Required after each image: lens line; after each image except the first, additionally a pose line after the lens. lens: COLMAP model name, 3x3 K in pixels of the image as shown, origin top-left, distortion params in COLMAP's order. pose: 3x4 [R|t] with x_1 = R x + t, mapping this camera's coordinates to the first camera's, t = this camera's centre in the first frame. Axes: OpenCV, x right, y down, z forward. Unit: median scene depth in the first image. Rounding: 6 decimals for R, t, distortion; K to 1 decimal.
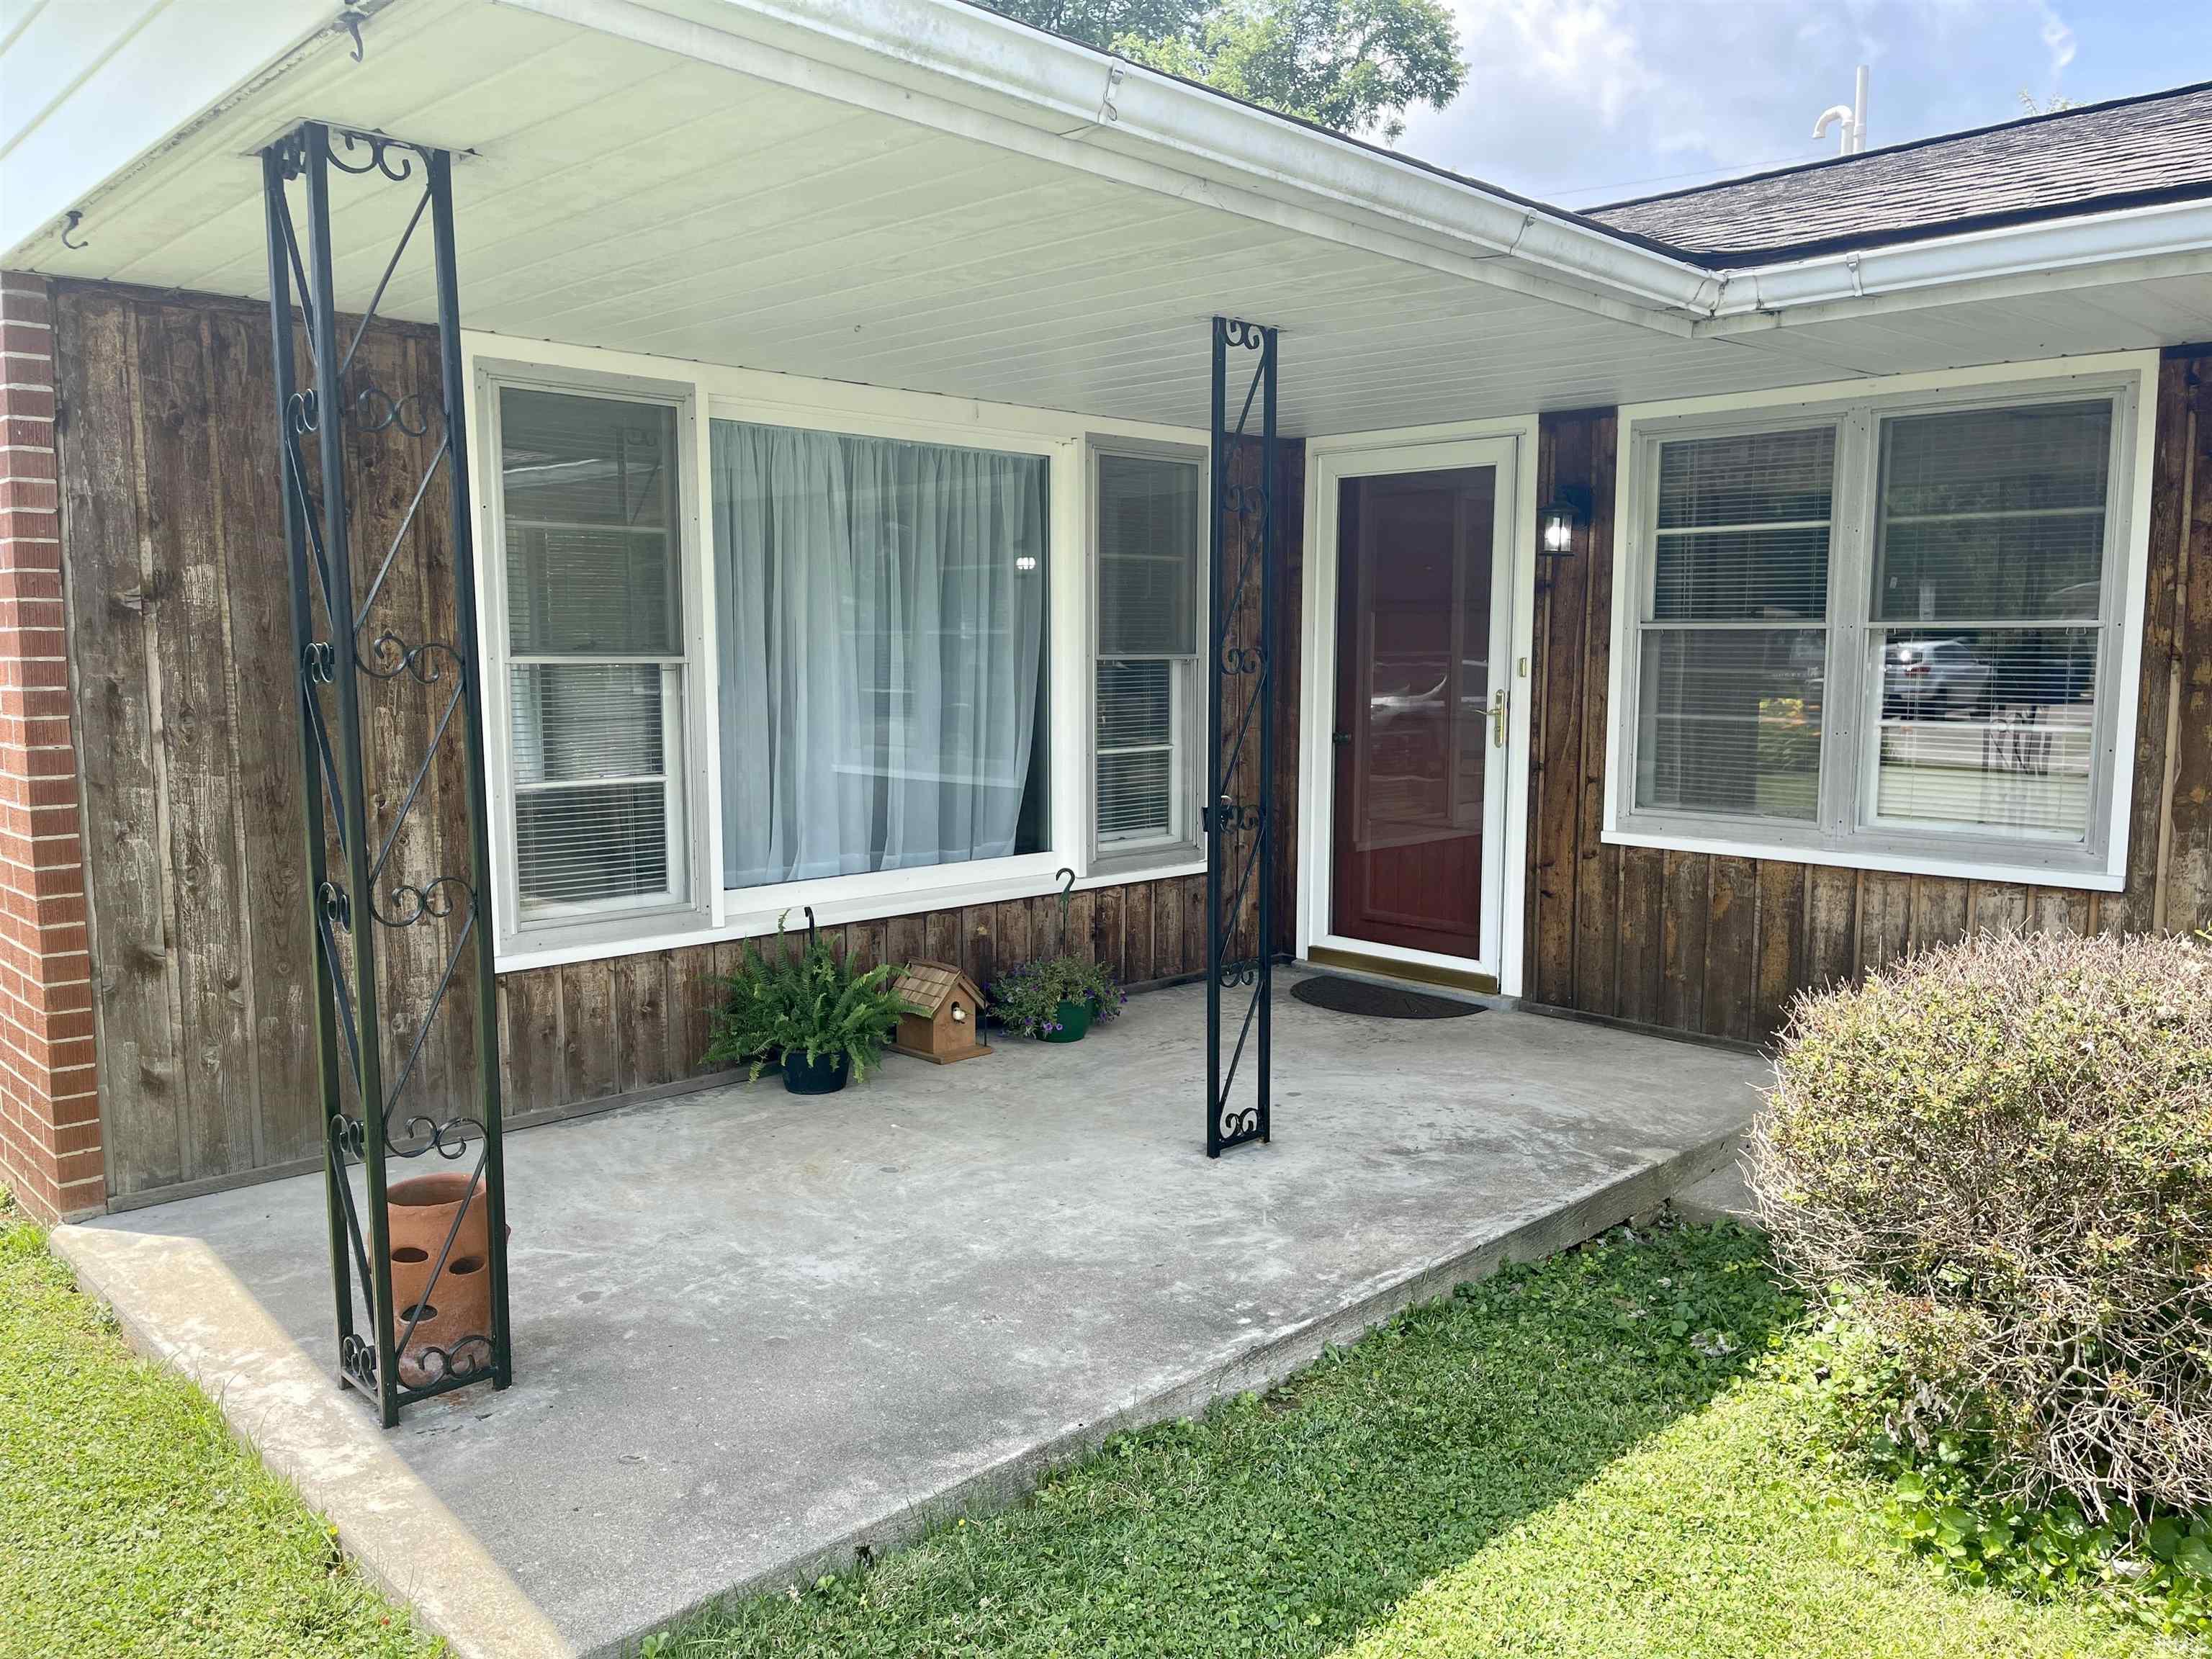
lens RADIAL K [[1651.9, 0, 1097.1], [0, 1651.9, 837.7], [0, 0, 1]] dist [0.058474, -0.064739]
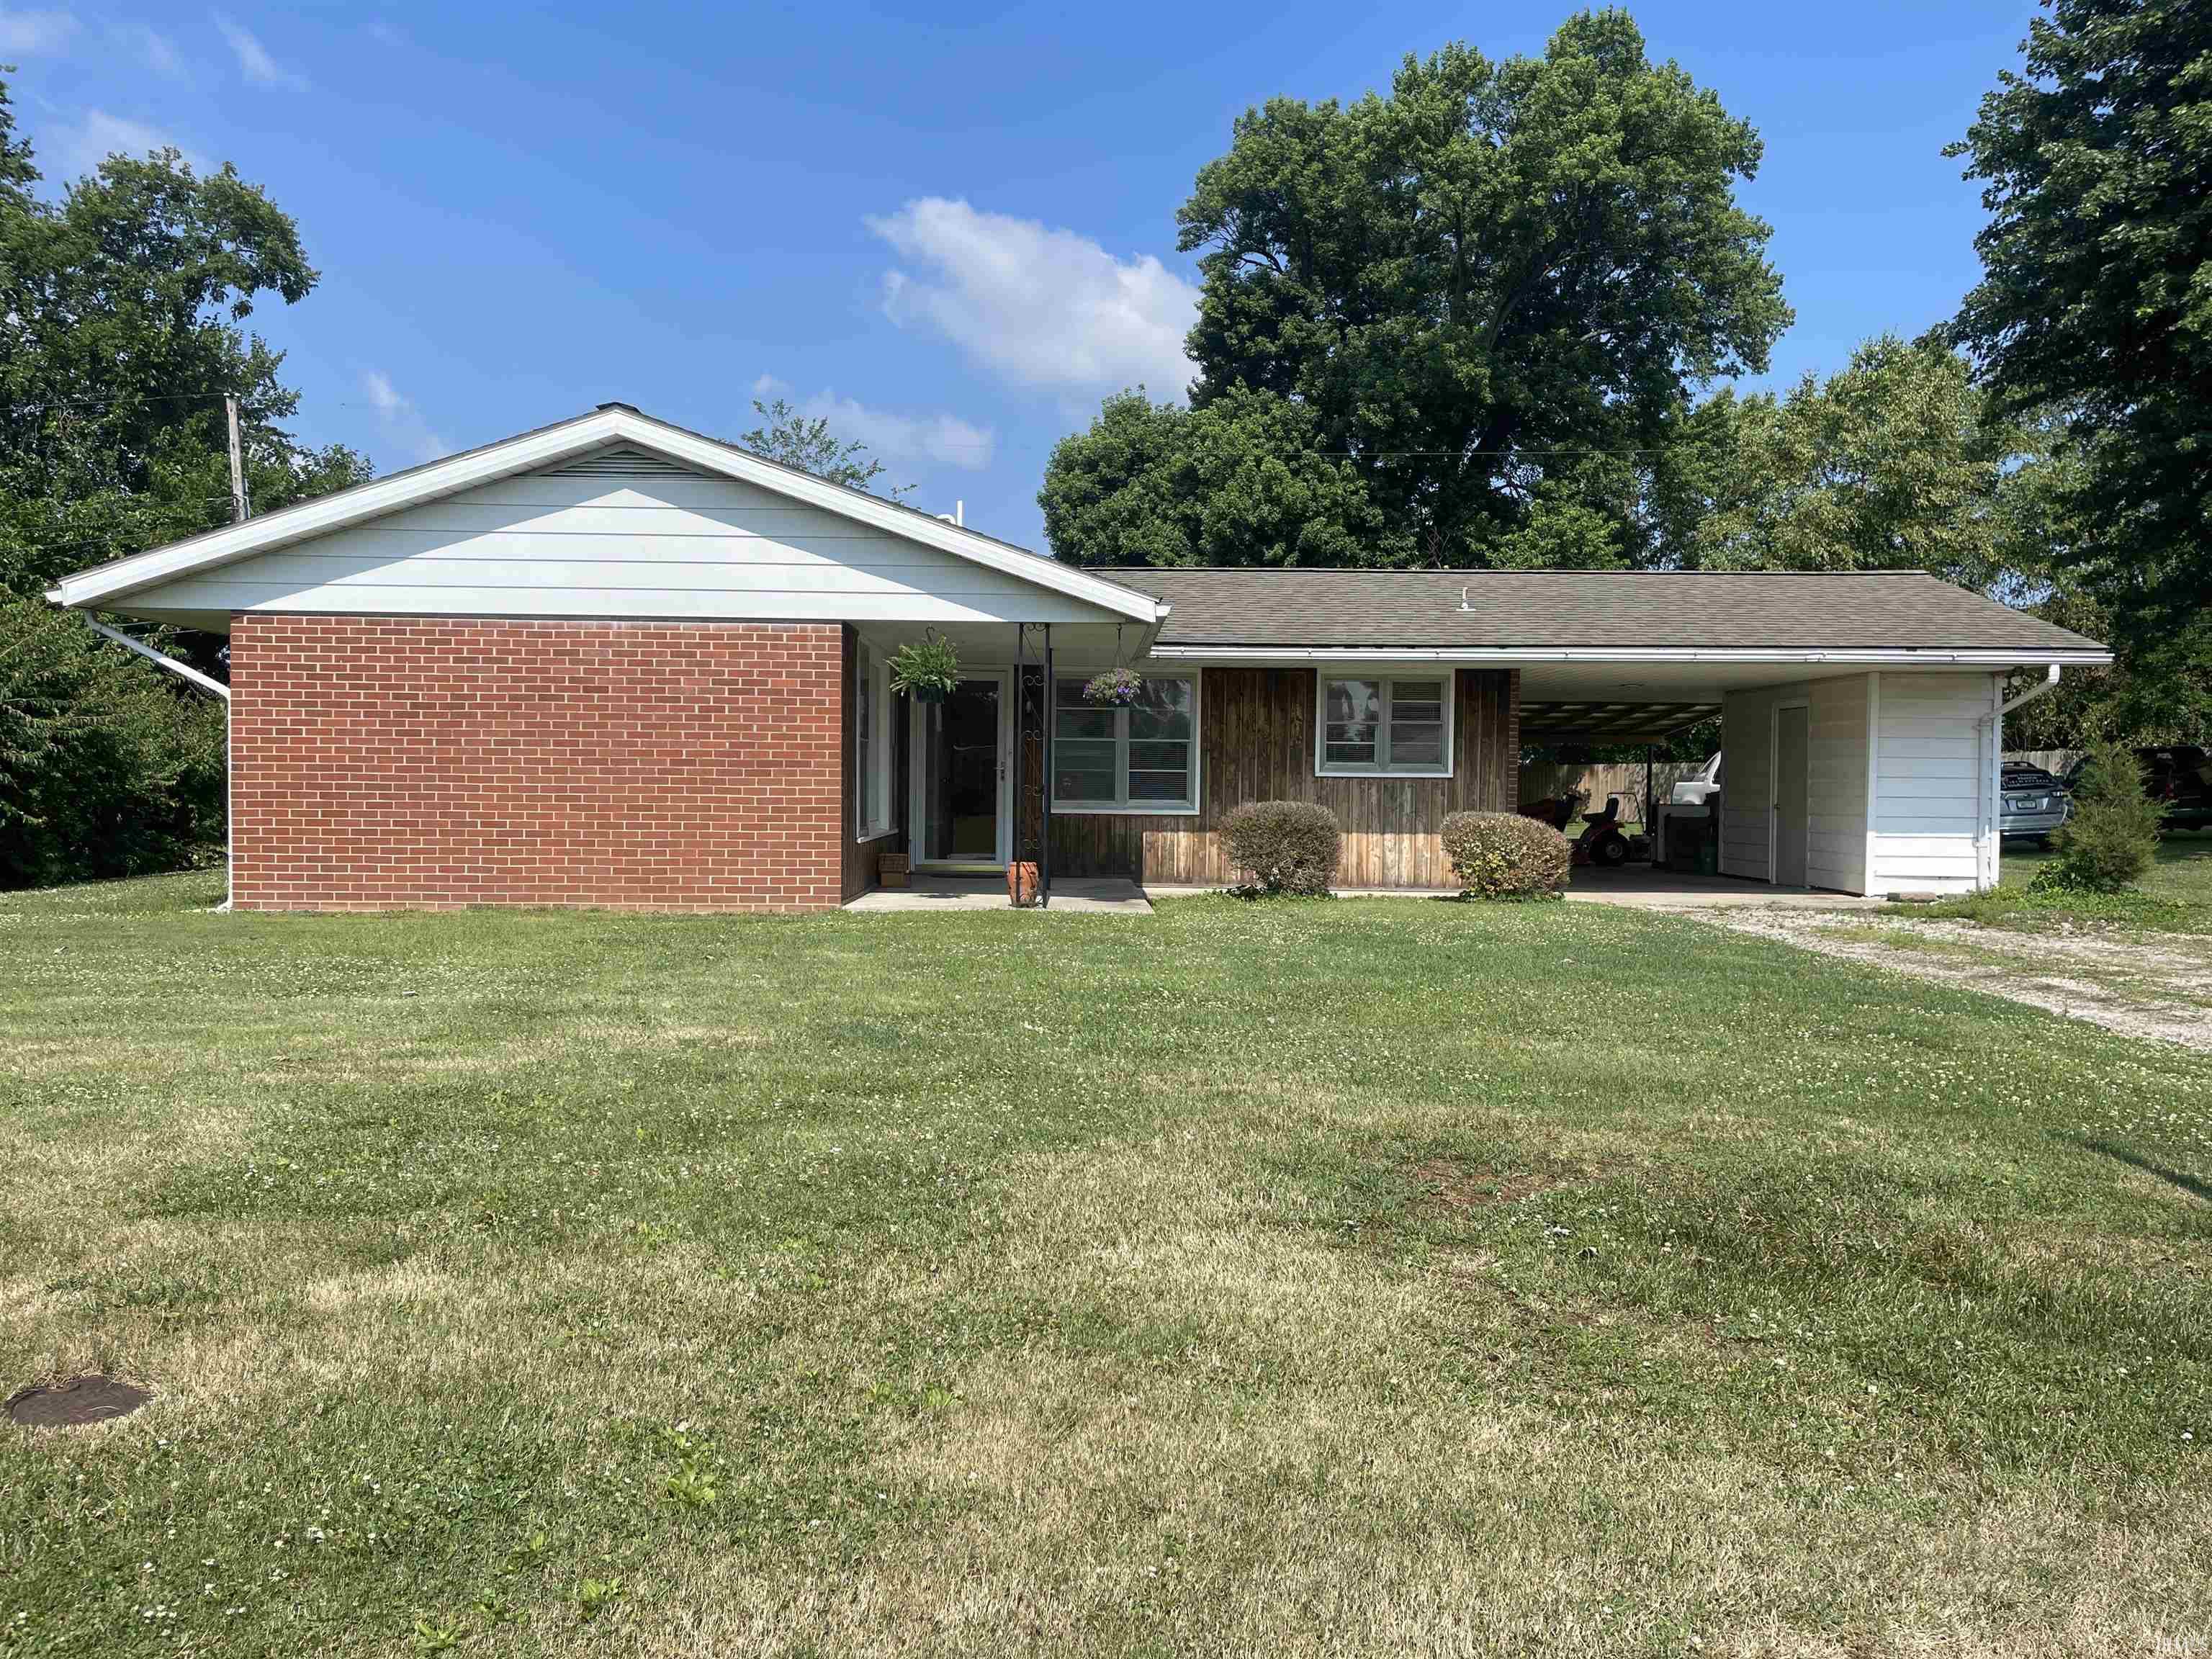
lens RADIAL K [[1651.9, 0, 1094.7], [0, 1651.9, 836.9], [0, 0, 1]] dist [0.058474, -0.064739]
pose [[0.678664, -0.015624, 0.734283, -1.573540], [0.074506, 0.996081, -0.047668, 0.172386], [-0.730660, 0.087059, 0.677168, -0.933083]]
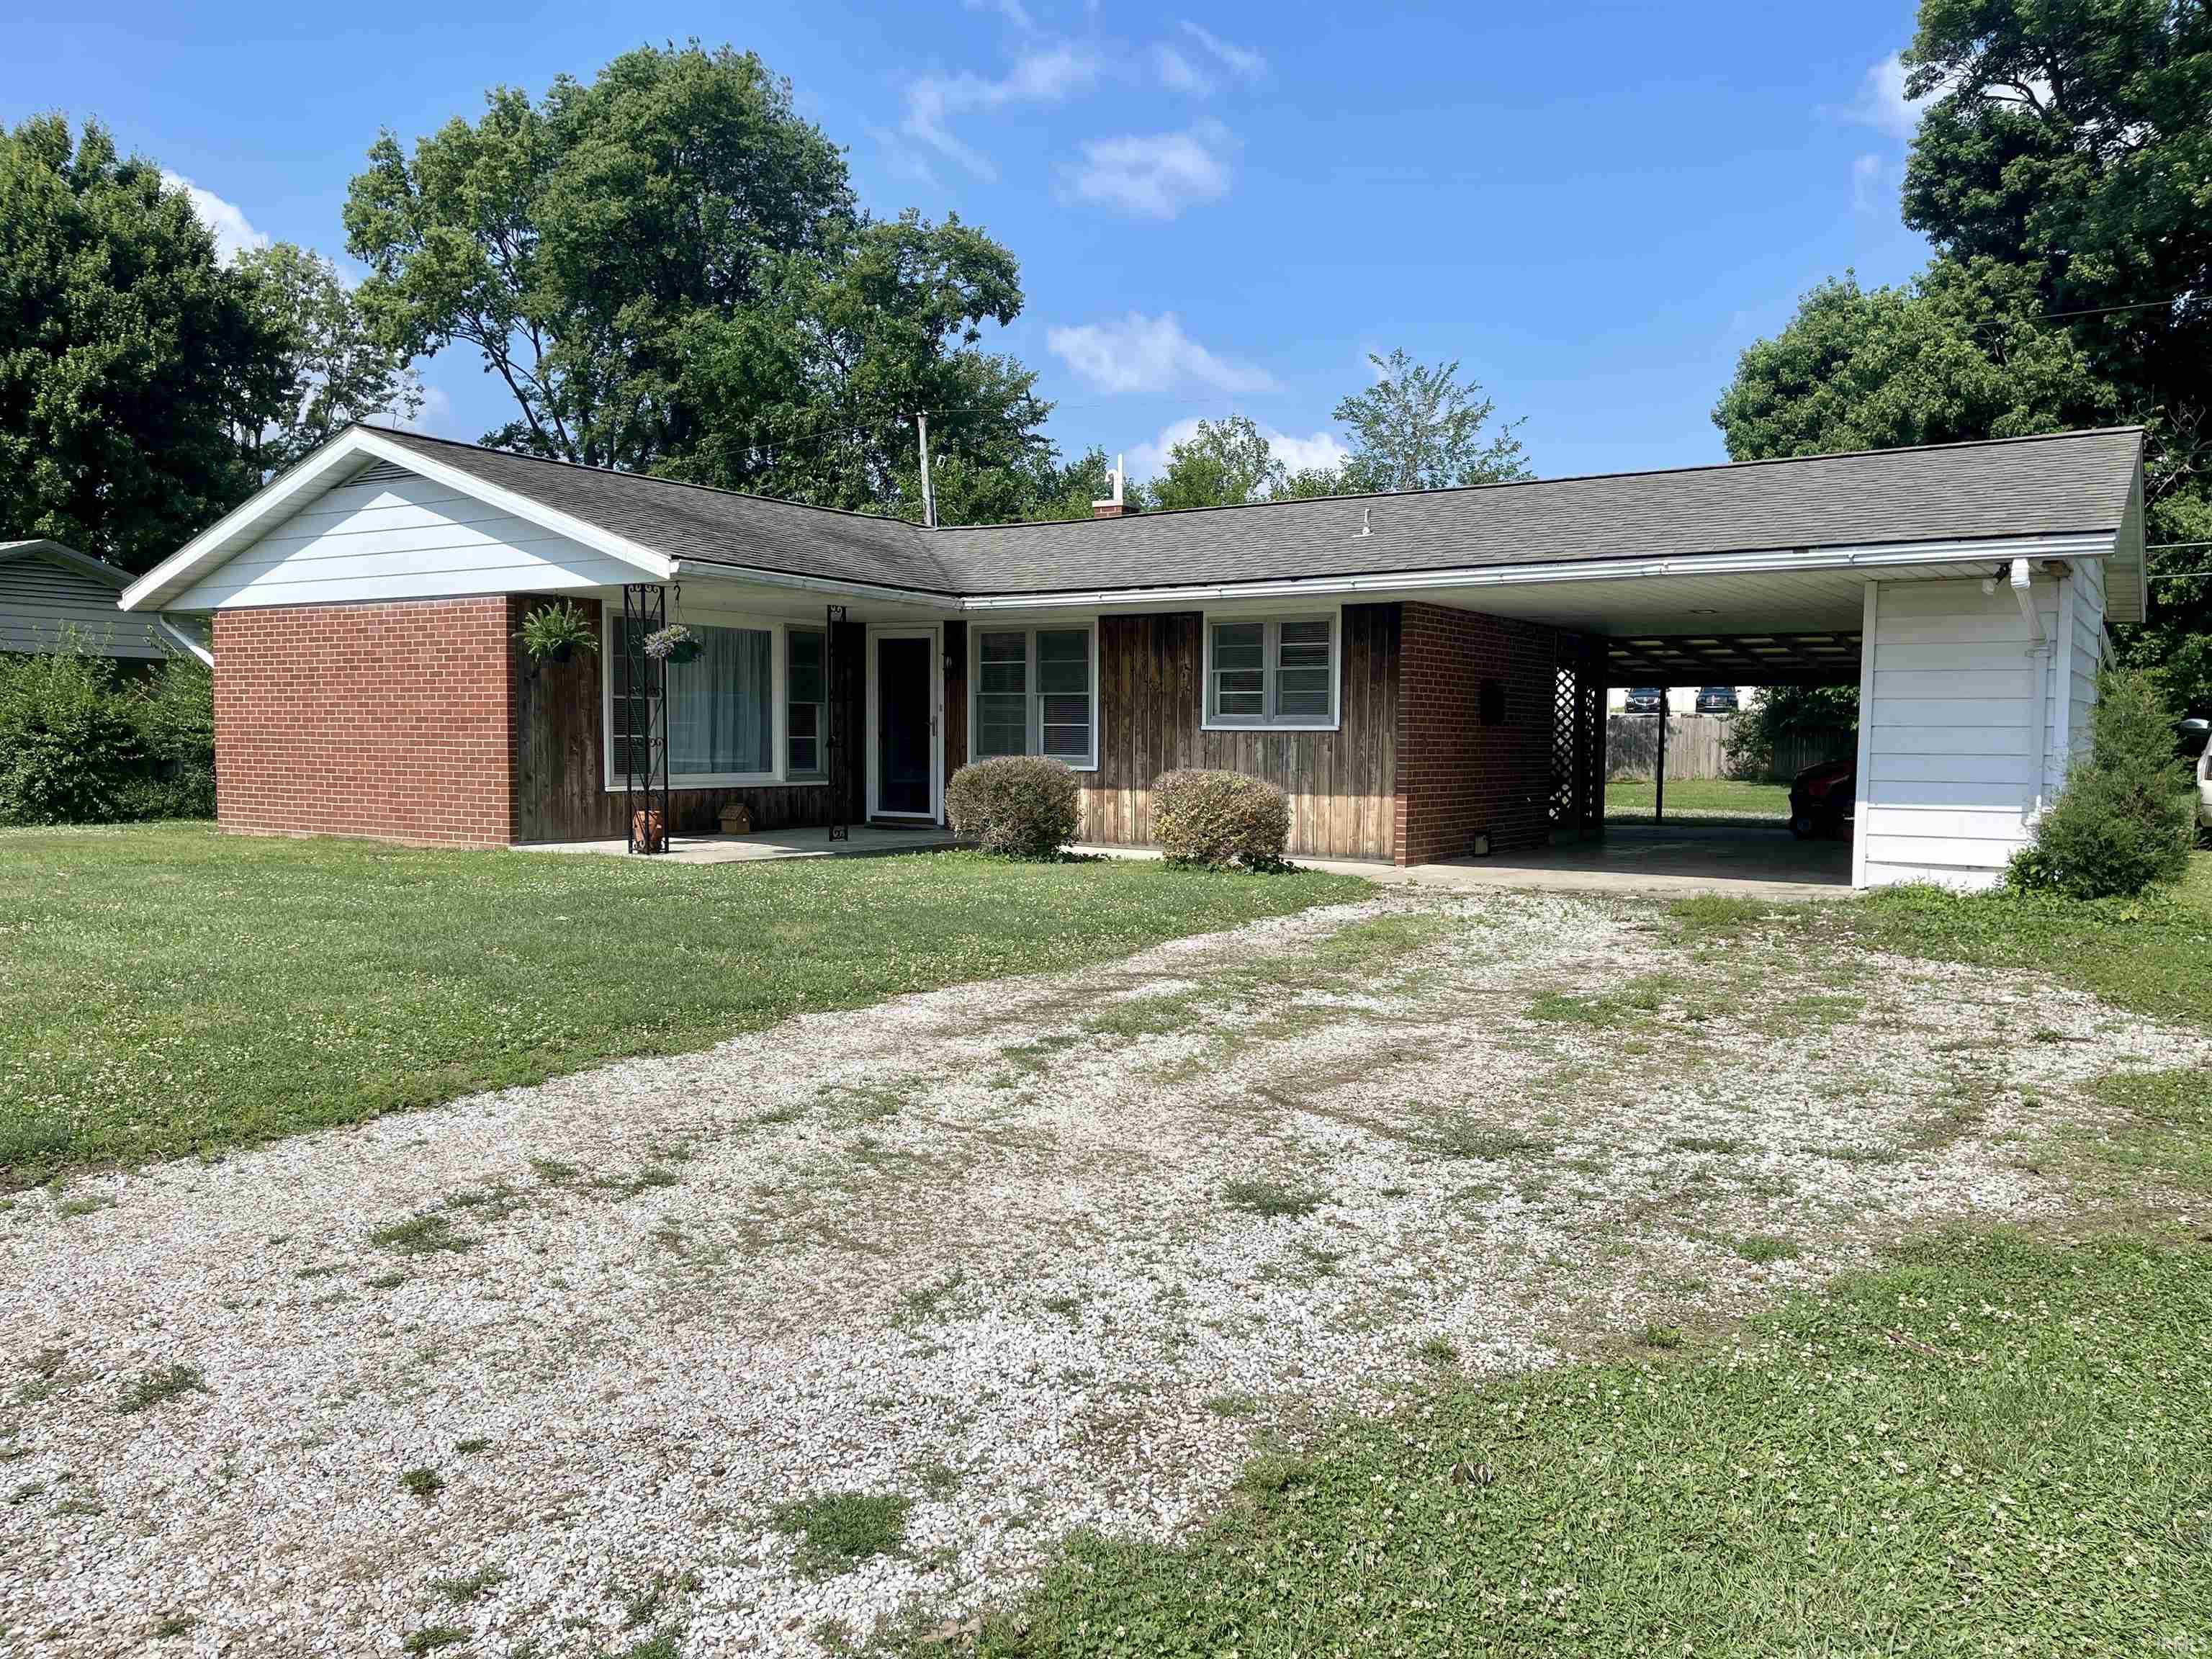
lens RADIAL K [[1651.9, 0, 1115.2], [0, 1651.9, 838.7], [0, 0, 1]] dist [0.058474, -0.064739]
pose [[0.973359, -0.007087, 0.229176, -0.099696], [0.018875, 0.998606, -0.049286, 0.250967], [-0.228507, 0.052298, 0.972136, -1.709183]]
